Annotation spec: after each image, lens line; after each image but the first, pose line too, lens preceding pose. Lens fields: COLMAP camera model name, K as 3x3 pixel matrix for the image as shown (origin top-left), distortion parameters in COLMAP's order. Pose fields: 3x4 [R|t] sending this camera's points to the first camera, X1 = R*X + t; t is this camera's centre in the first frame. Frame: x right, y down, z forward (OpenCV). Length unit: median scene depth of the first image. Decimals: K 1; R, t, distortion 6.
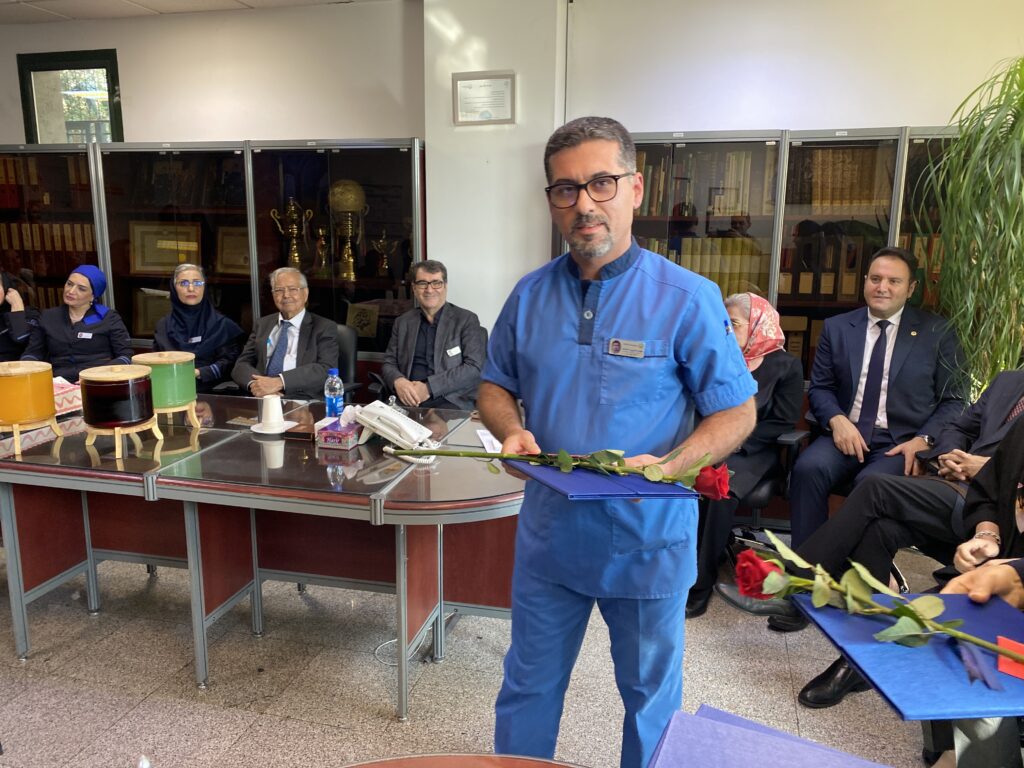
lens RADIAL K [[774.5, 0, 514.0], [0, 774.5, 381.1], [0, 0, 1]] dist [0.009991, 0.002049]
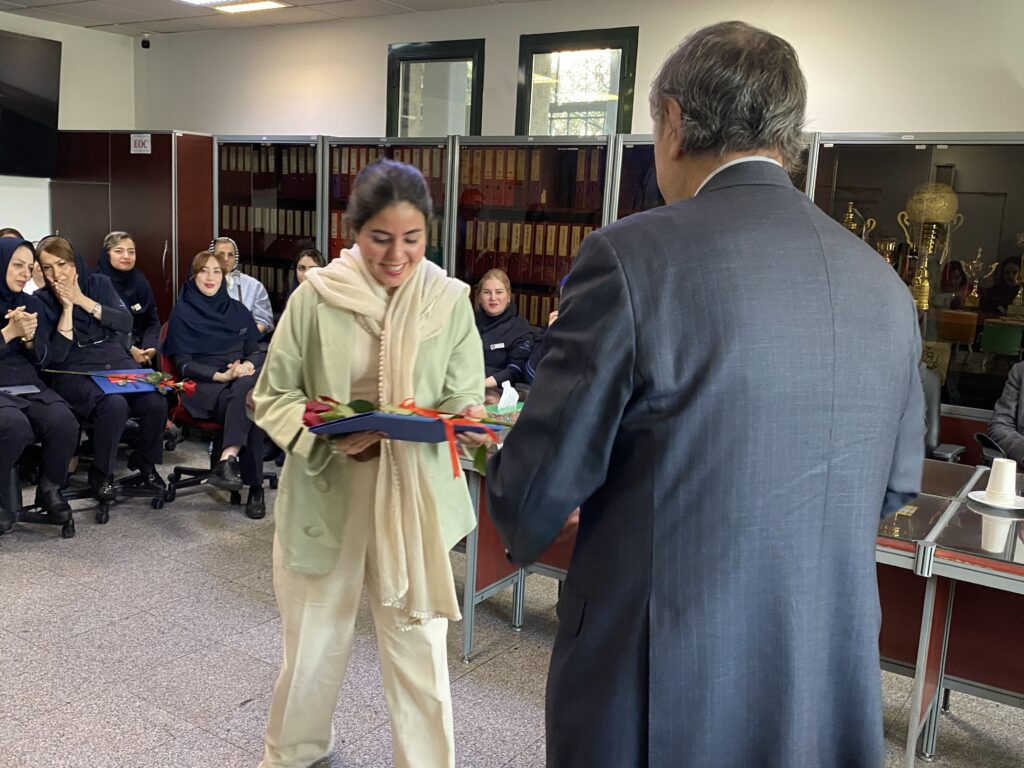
lens RADIAL K [[968.6, 0, 496.6], [0, 968.6, 375.1], [0, 0, 1]] dist [0.103820, -0.238035]
pose [[0.942329, 0.090675, -0.322170, -0.345412], [-0.107755, 0.993542, -0.035547, 0.017989], [0.316867, 0.068212, 0.946014, -0.069920]]
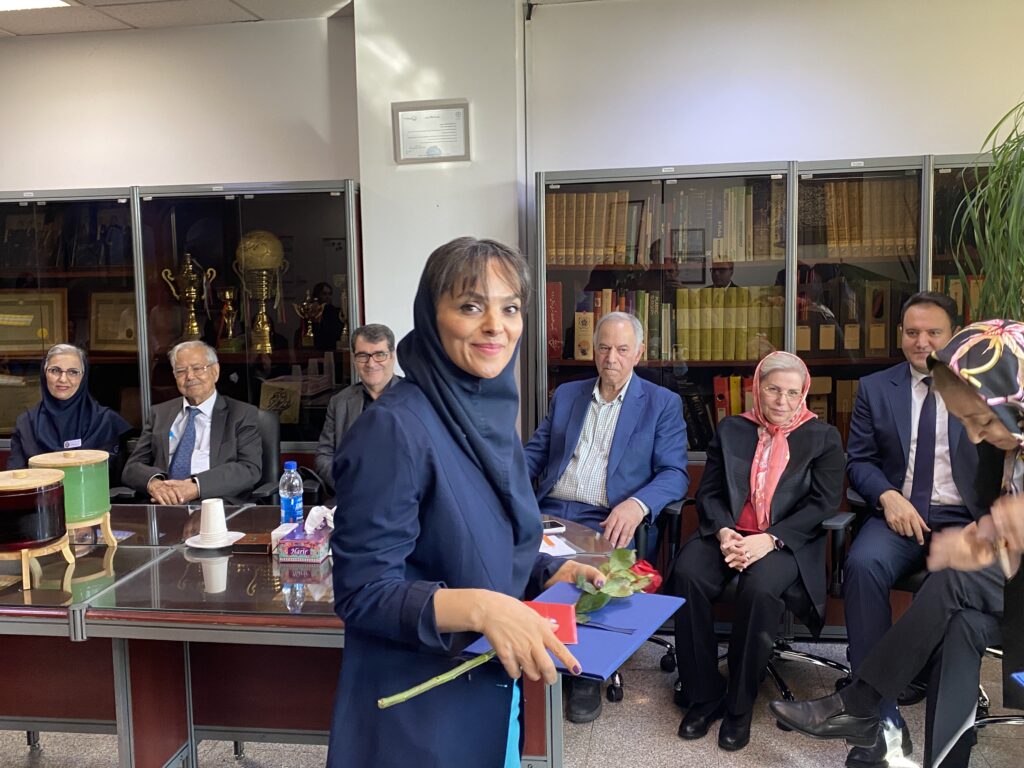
lens RADIAL K [[968.6, 0, 496.6], [0, 968.6, 375.1], [0, 0, 1]] dist [0.103820, -0.238035]
pose [[0.995606, -0.037972, 0.085597, -0.071977], [0.046369, 0.994071, -0.098352, 0.002554], [-0.081355, 0.101889, 0.991464, -0.020375]]
